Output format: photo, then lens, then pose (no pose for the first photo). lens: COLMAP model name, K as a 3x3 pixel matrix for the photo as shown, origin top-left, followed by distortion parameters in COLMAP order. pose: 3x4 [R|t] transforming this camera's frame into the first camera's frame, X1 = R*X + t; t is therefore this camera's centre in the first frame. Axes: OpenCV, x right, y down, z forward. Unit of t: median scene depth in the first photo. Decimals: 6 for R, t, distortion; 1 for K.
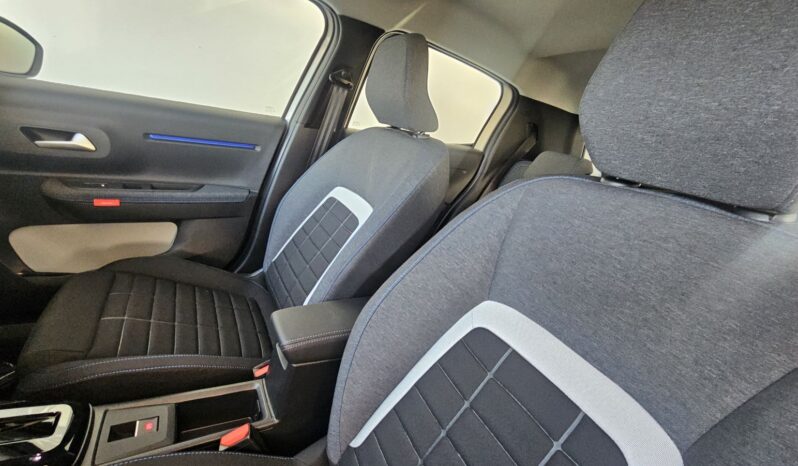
lens RADIAL K [[339.0, 0, 401.2], [0, 339.0, 231.2], [0, 0, 1]] dist [-0.001154, -0.000723]
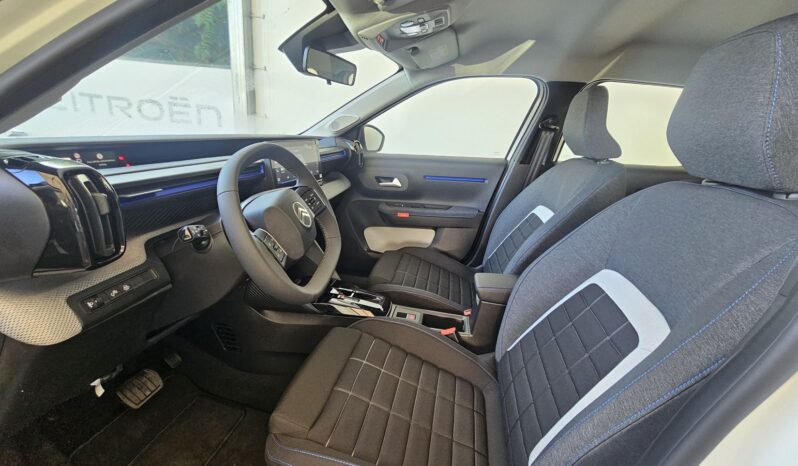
lens RADIAL K [[339.0, 0, 401.2], [0, 339.0, 231.2], [0, 0, 1]] dist [-0.001154, -0.000723]
pose [[0.766746, 0.033625, -0.641069, 0.279988], [-0.102369, 0.992253, -0.070392, 0.128666], [0.633736, 0.119598, 0.764248, -0.373908]]
